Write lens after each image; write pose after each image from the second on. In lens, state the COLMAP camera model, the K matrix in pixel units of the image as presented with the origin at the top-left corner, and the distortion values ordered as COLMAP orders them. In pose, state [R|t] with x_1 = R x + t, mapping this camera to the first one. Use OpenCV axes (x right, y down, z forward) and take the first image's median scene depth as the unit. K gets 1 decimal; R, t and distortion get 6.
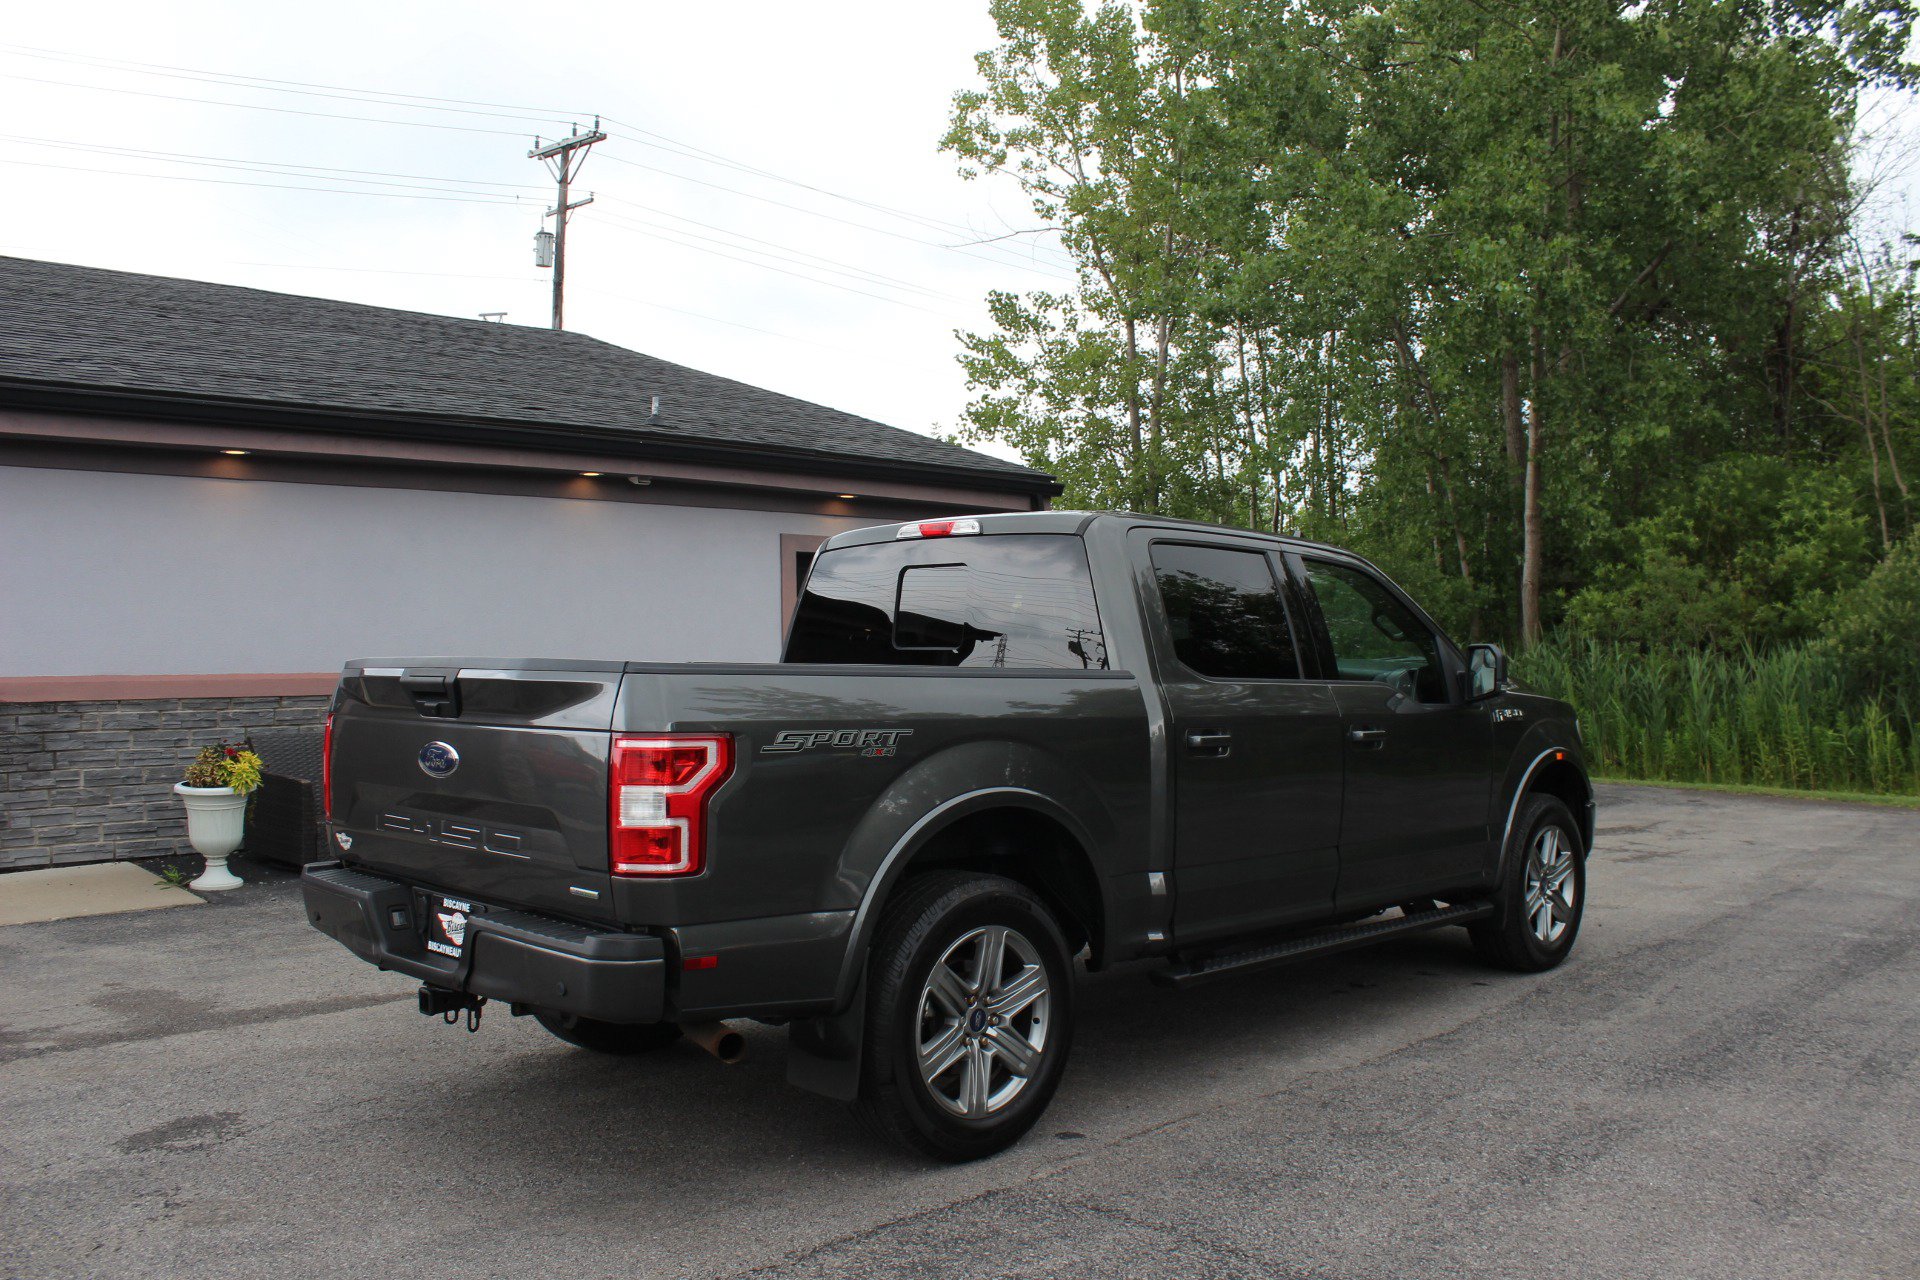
lens RADIAL K [[1615.2, 0, 985.5], [0, 1615.2, 638.9], [0, 0, 1]] dist [-0.156117, 0.138948]
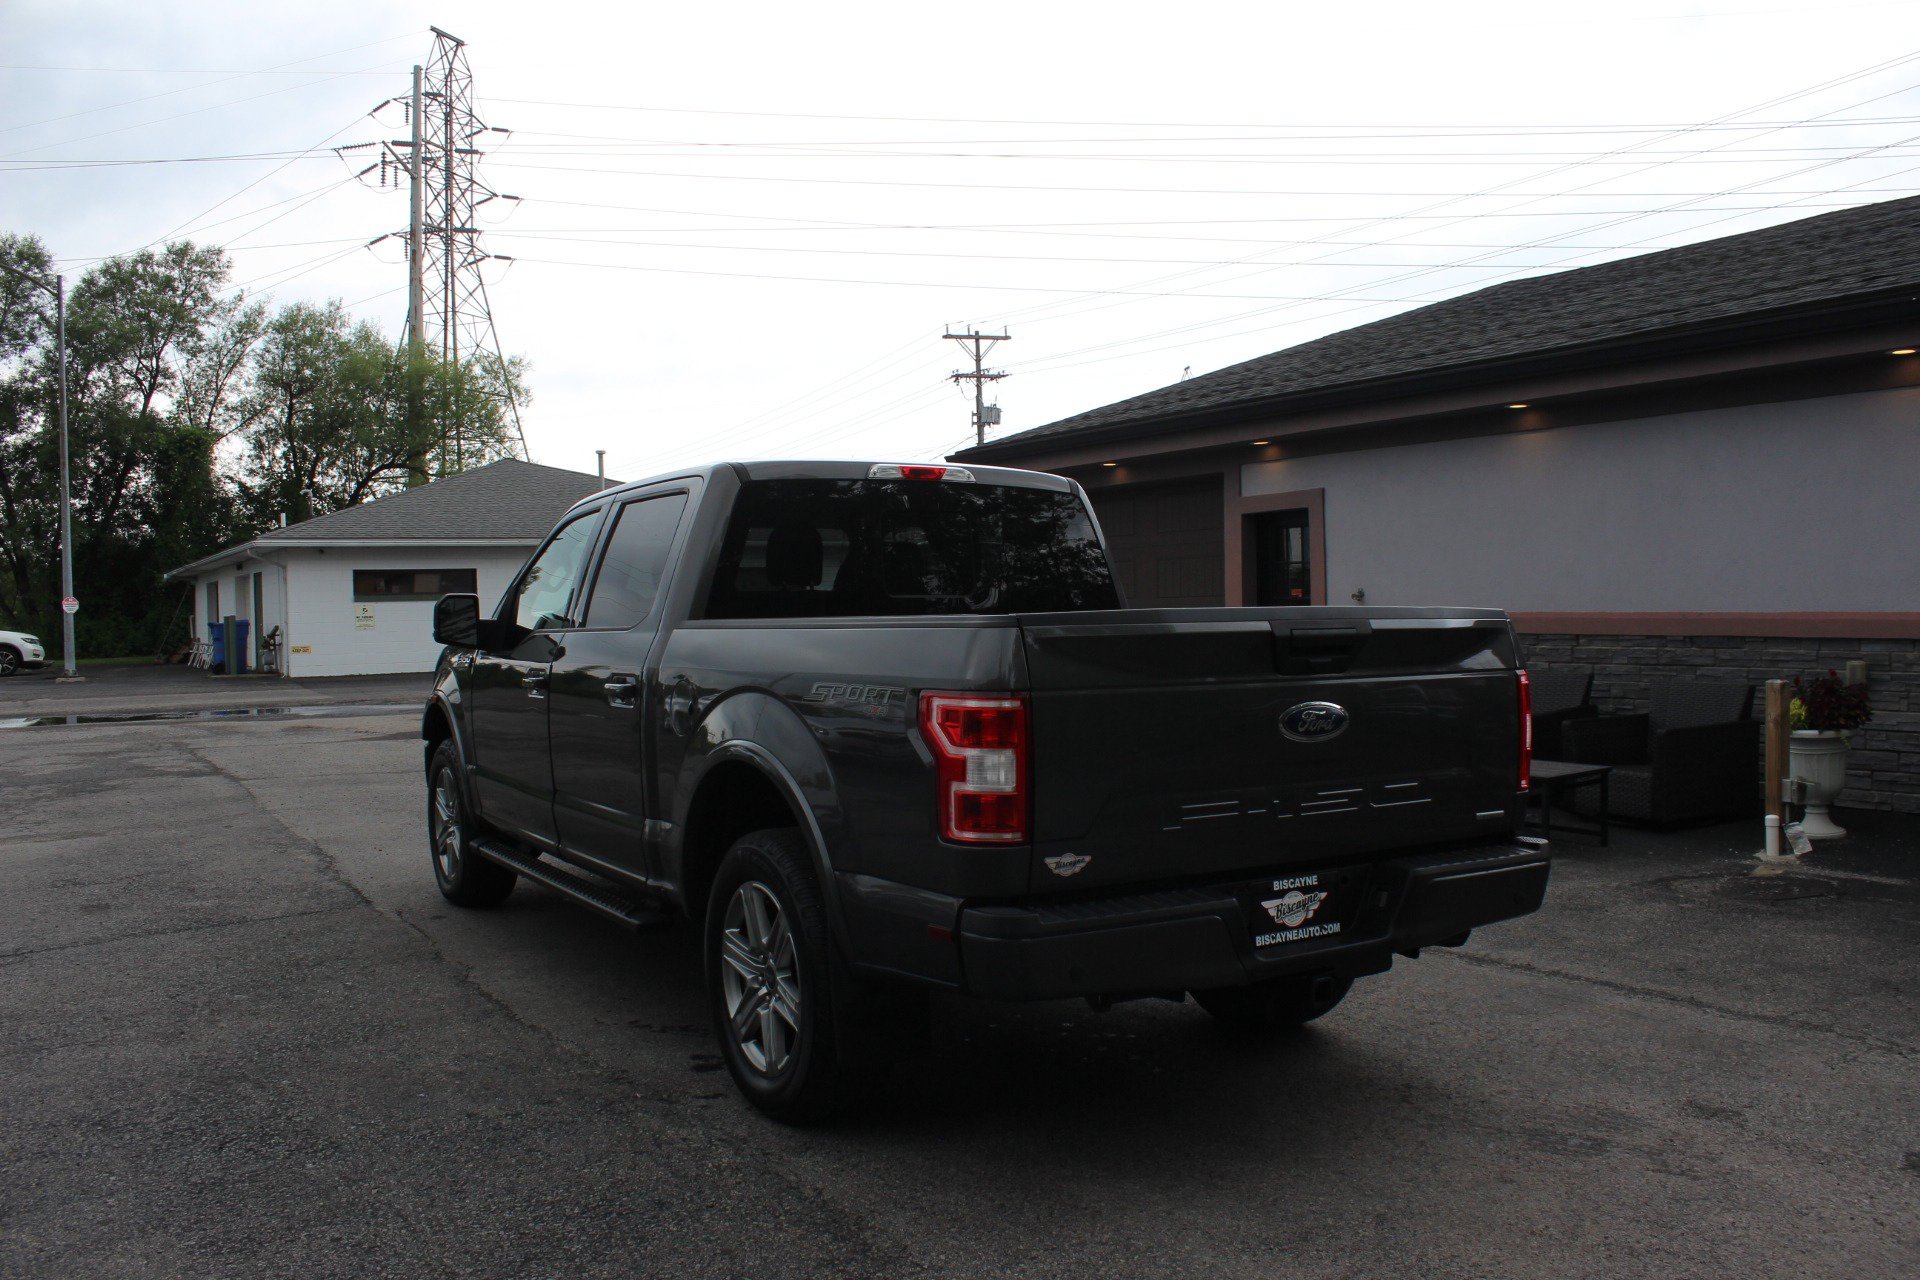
lens RADIAL K [[1615.2, 0, 970.9], [0, 1615.2, 685.1], [0, 0, 1]] dist [-0.156117, 0.138948]
pose [[-0.228485, 0.057848, -0.971827, 0.554435], [0.017789, 0.998314, 0.055243, 0.004549], [0.973385, -0.004666, -0.229129, 0.725096]]
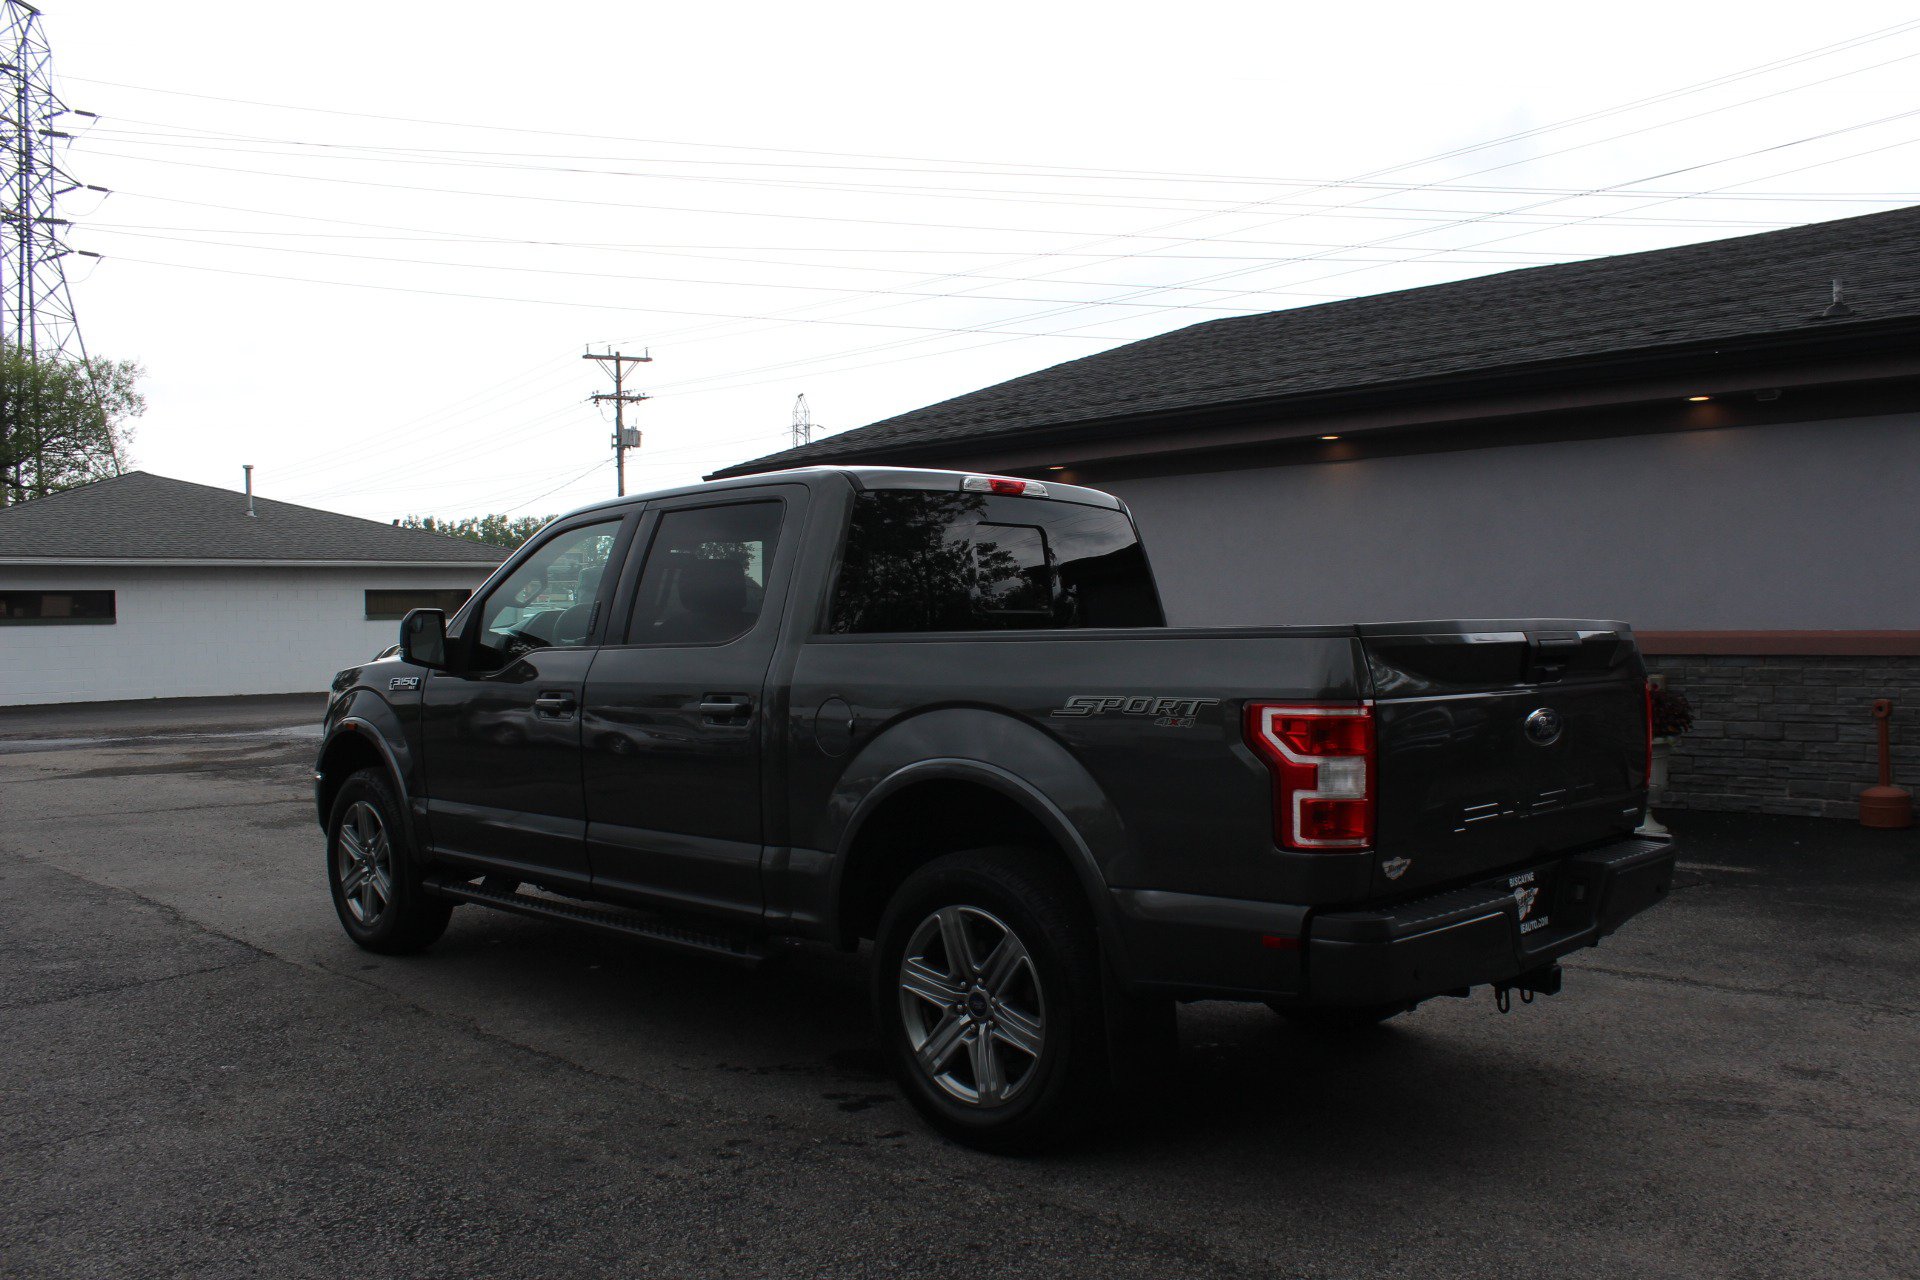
lens RADIAL K [[1615.2, 0, 974.8], [0, 1615.2, 682.9], [0, 0, 1]] dist [-0.156117, 0.138948]
pose [[0.019541, 0.041350, -0.998954, 0.561902], [0.016403, 0.998997, 0.041673, 0.005412], [0.999674, -0.017201, 0.018843, 0.589635]]
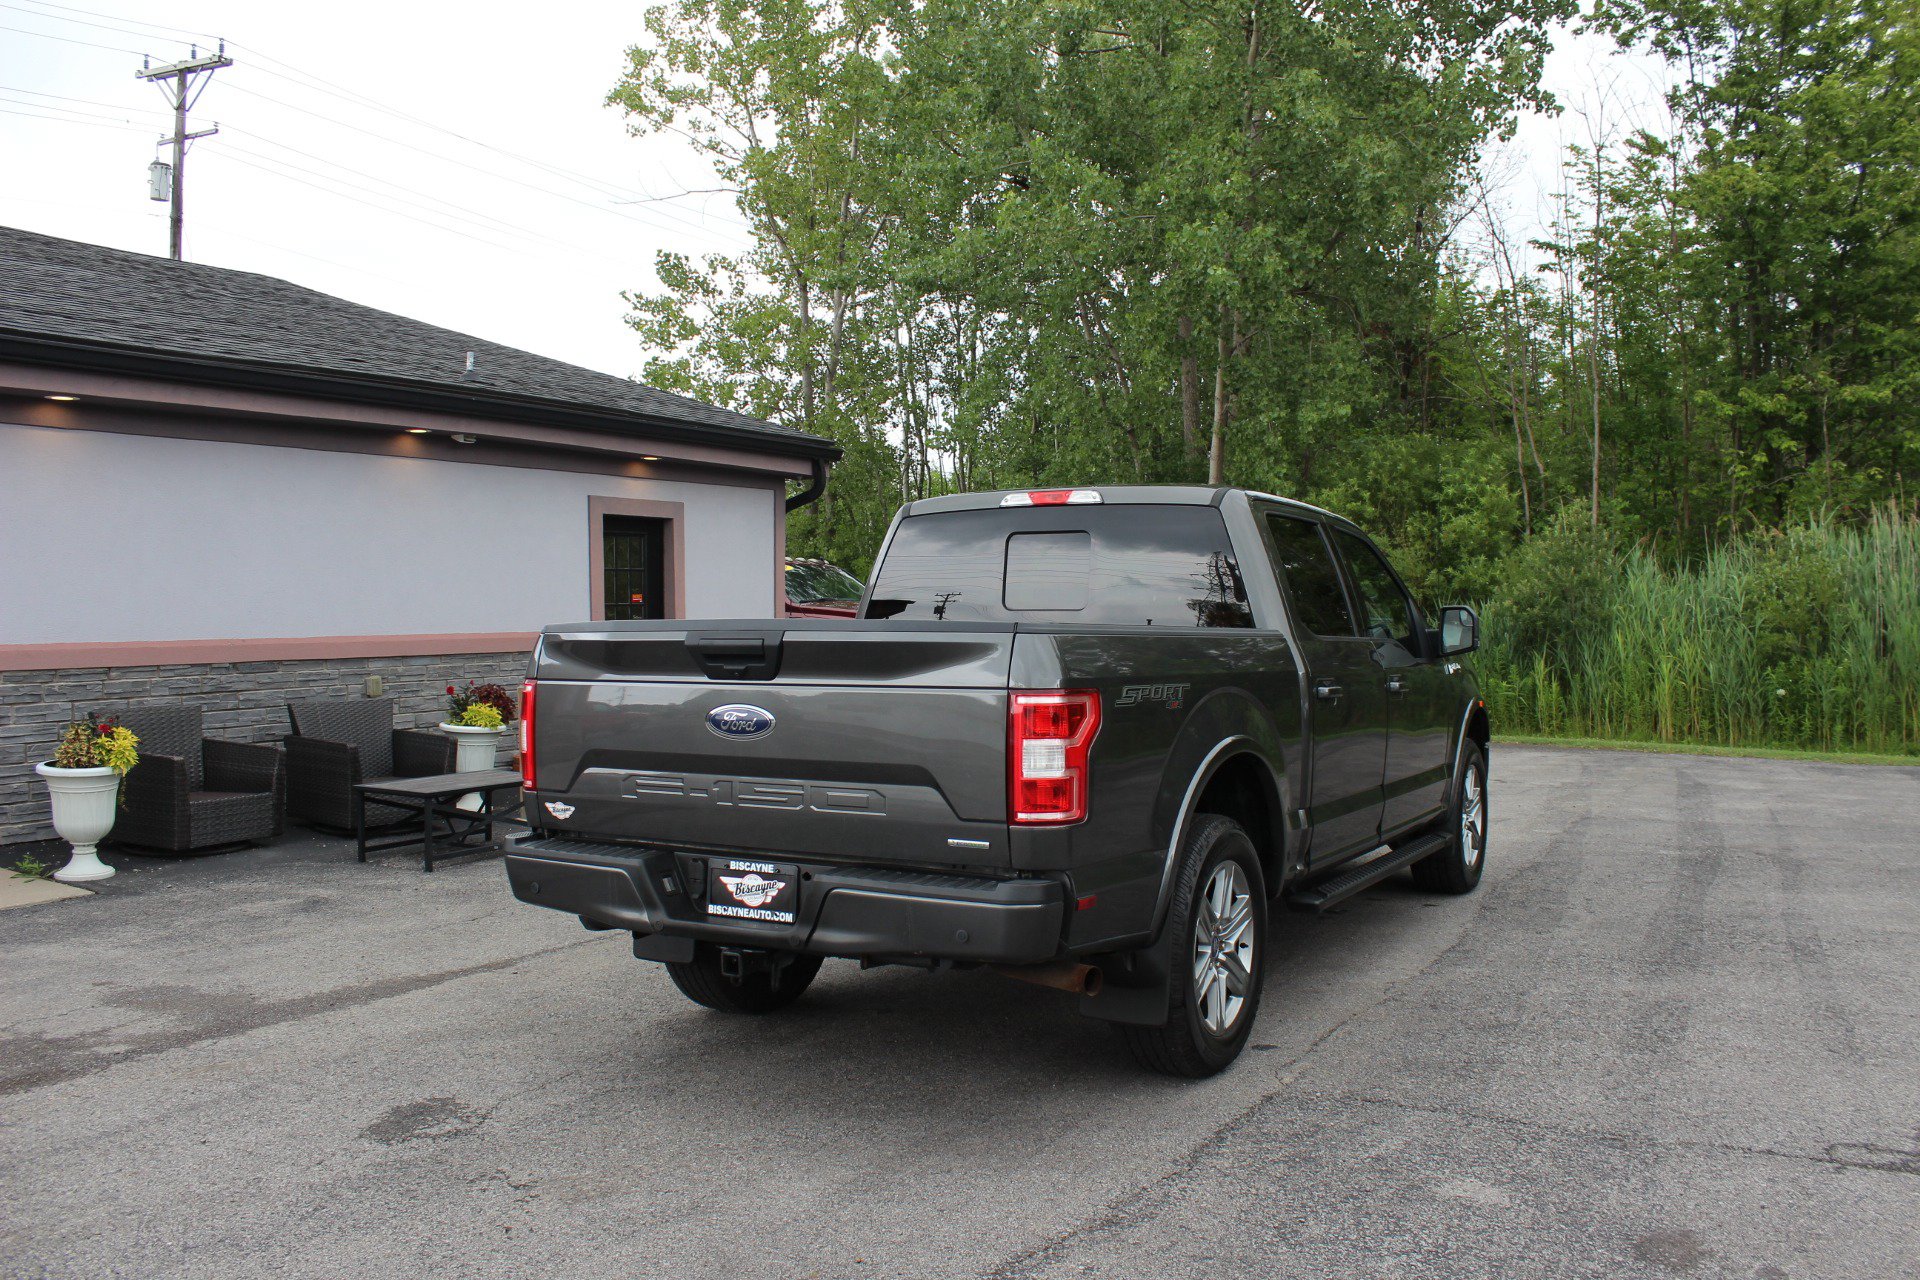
lens RADIAL K [[1615.2, 0, 983.3], [0, 1615.2, 641.7], [0, 0, 1]] dist [-0.156117, 0.138948]
pose [[0.964590, -0.008818, 0.263607, -0.167741], [0.002295, 0.999684, 0.025043, 0.000061], [-0.263744, -0.023551, 0.964305, -0.006080]]
